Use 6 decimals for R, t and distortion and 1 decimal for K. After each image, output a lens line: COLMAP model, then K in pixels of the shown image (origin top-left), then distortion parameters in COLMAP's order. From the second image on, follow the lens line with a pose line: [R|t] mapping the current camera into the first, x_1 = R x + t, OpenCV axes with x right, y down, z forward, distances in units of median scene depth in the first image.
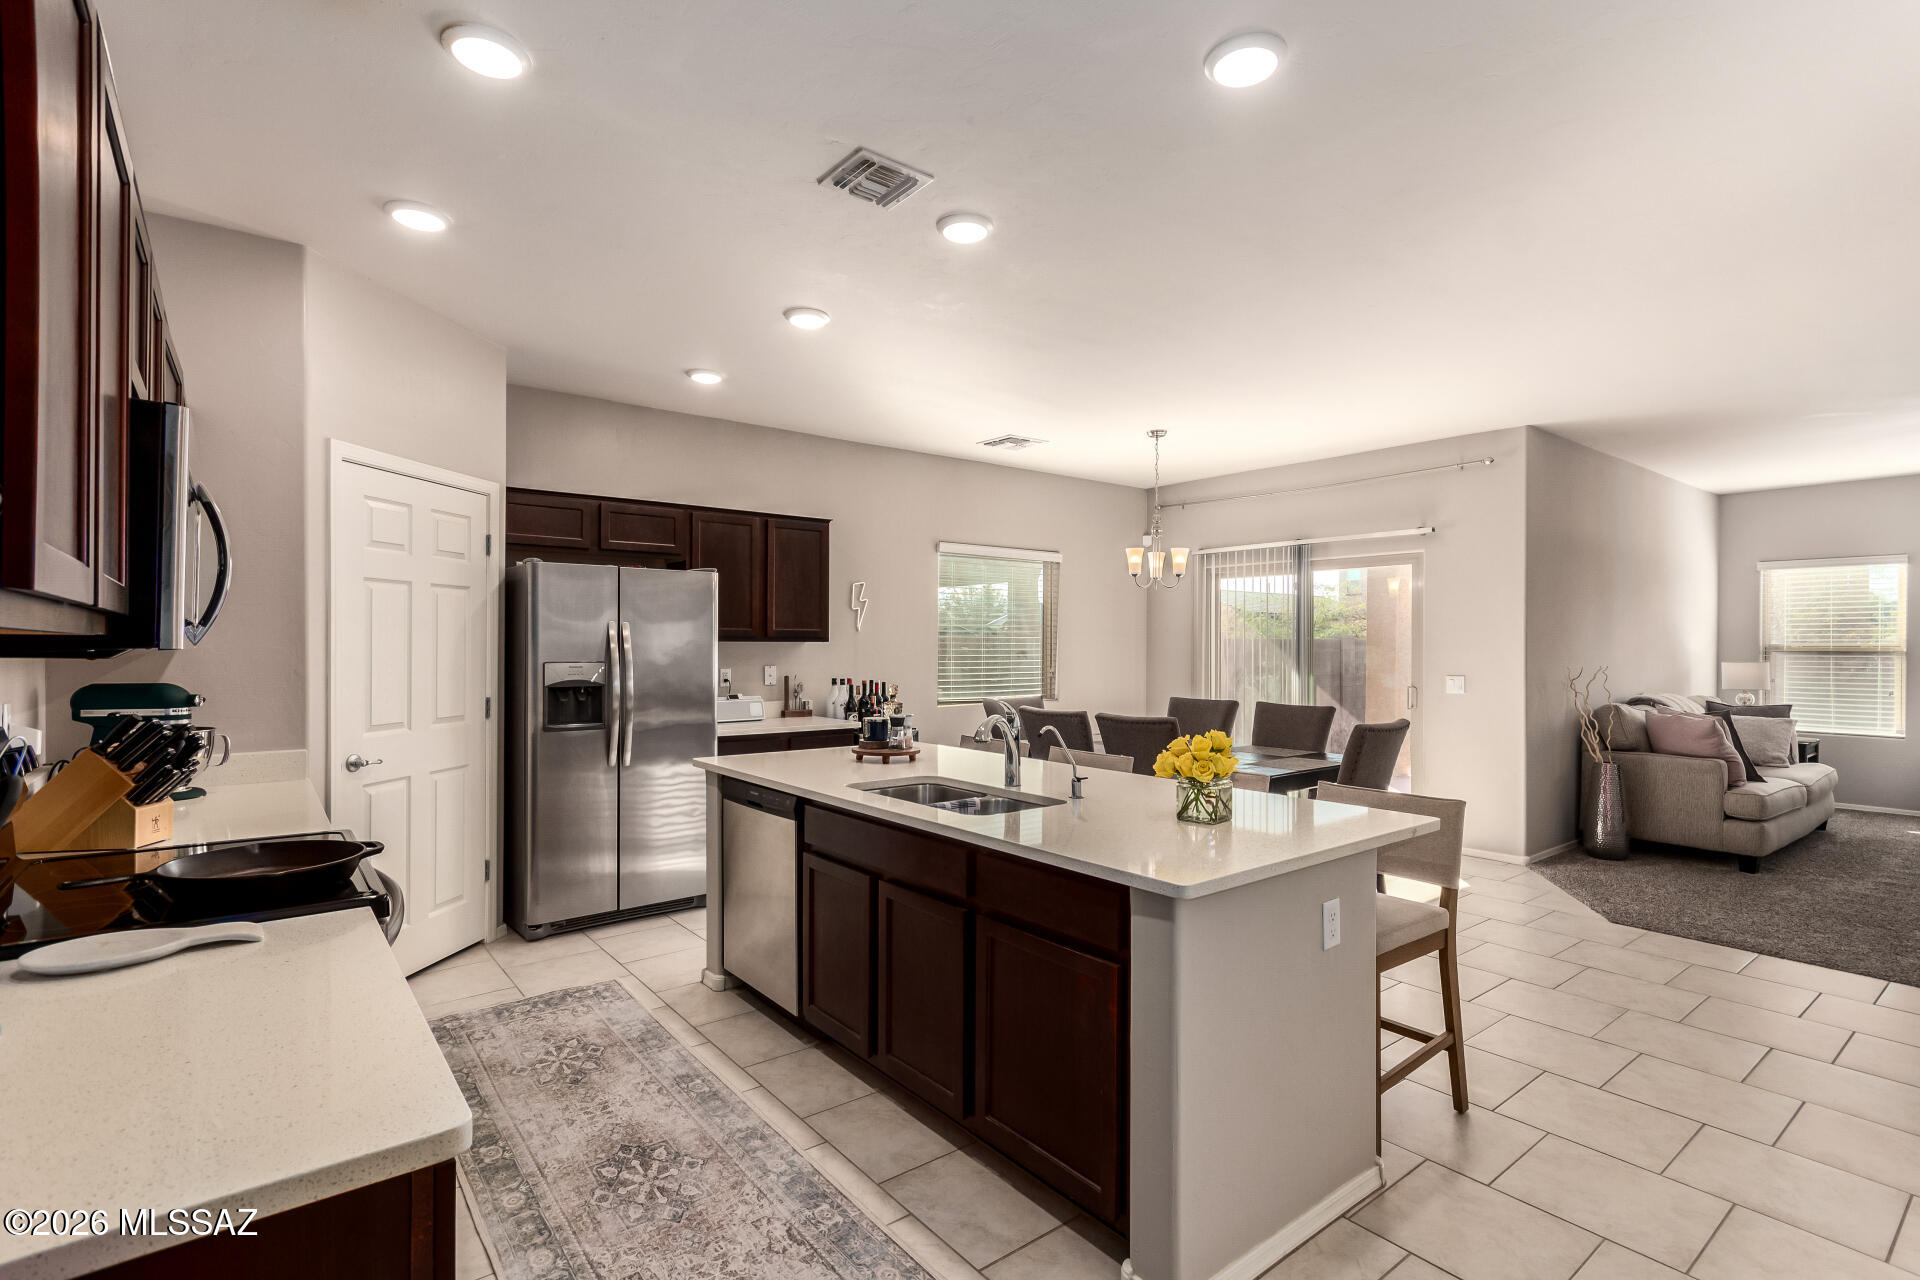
lens RADIAL K [[890.8, 0, 981.9], [0, 890.8, 649.1], [0, 0, 1]] dist [0.002807, -0.000422]
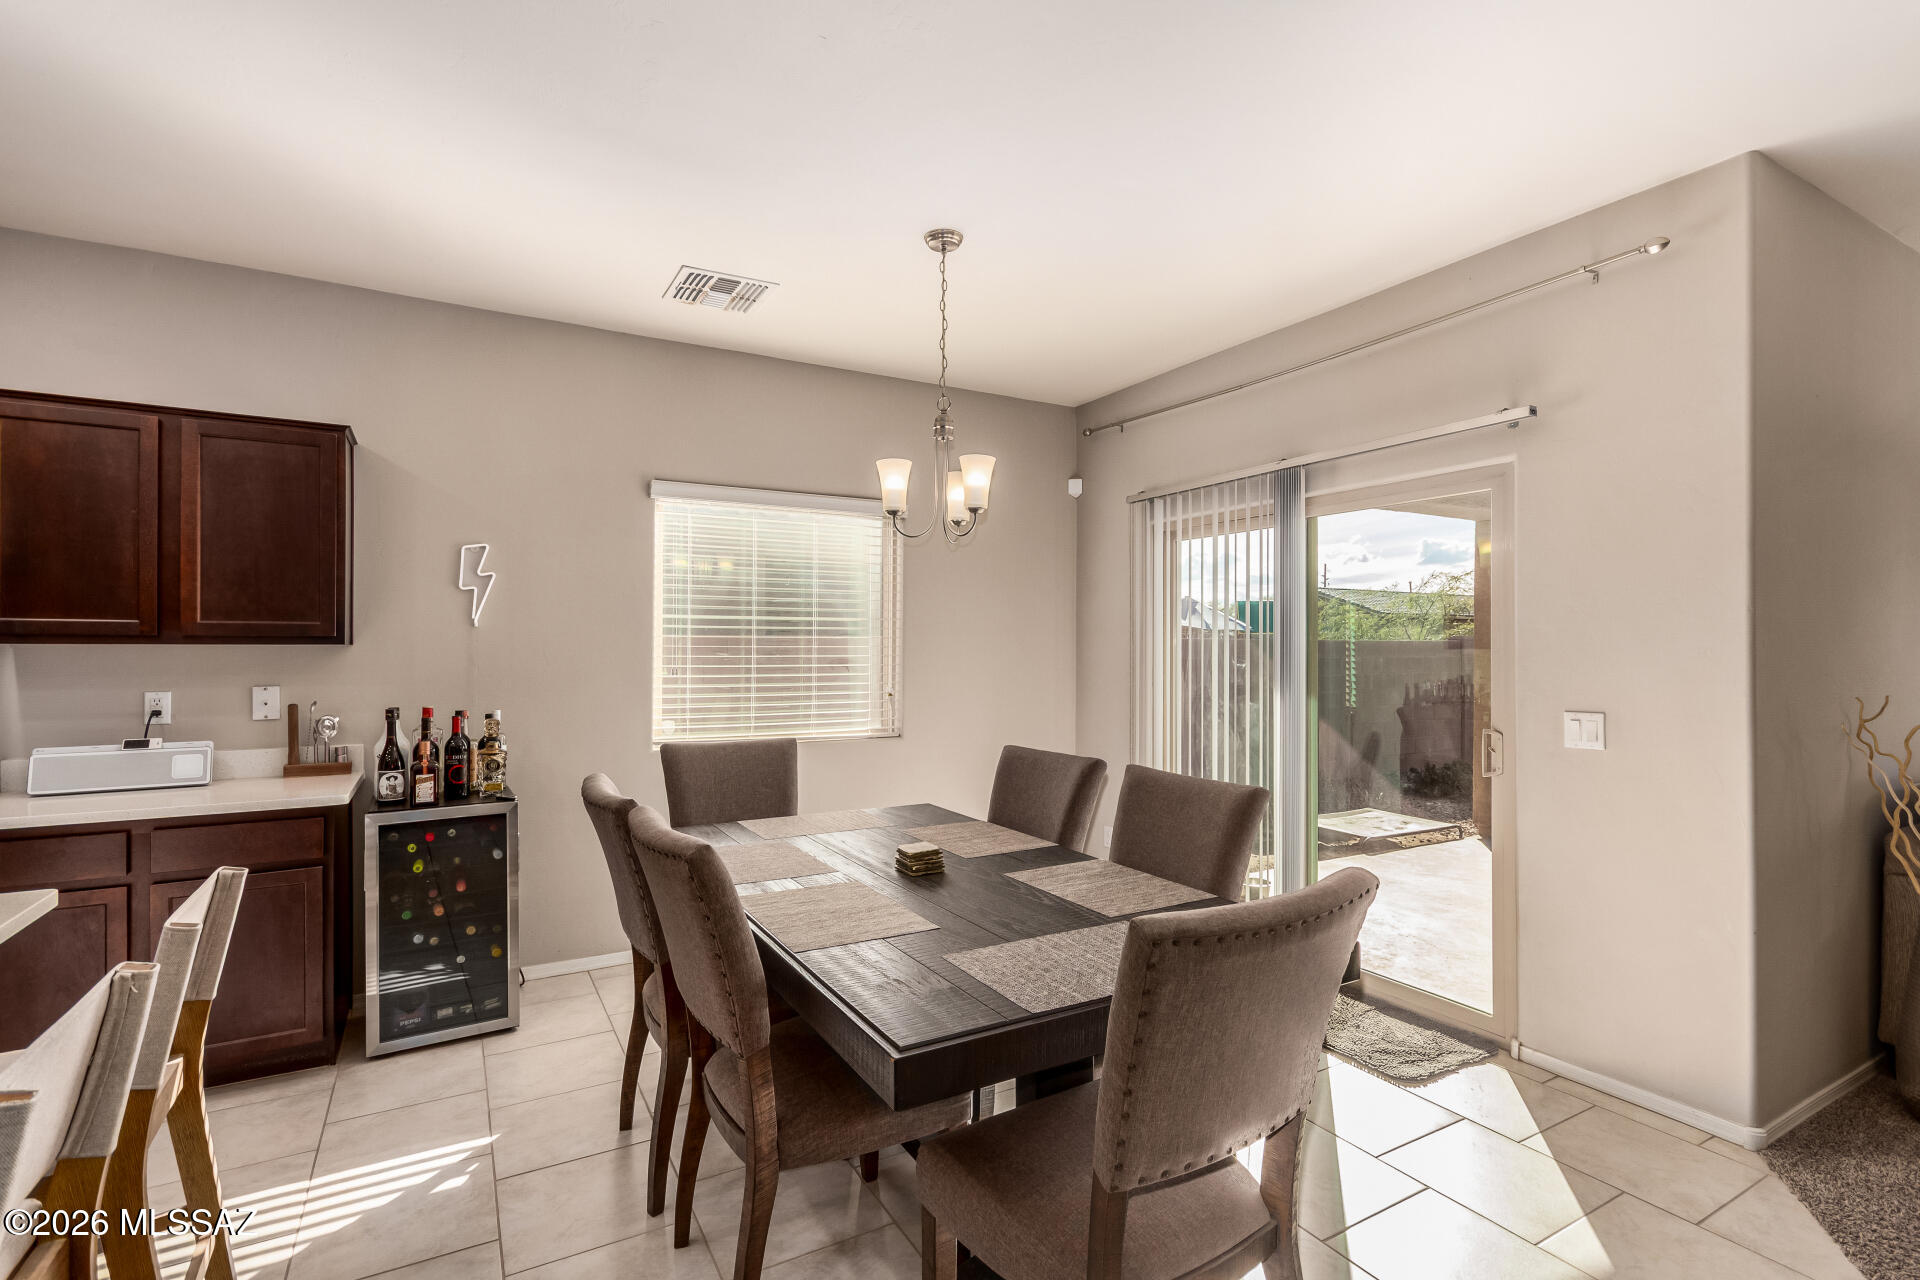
lens RADIAL K [[890.8, 0, 963.3], [0, 890.8, 649.3], [0, 0, 1]] dist [0.002807, -0.000422]
pose [[0.987166, -0.002493, -0.159678, 0.293180], [0.001724, 0.999986, -0.004956, -0.001717], [0.159689, 0.004617, 0.987157, 0.497942]]
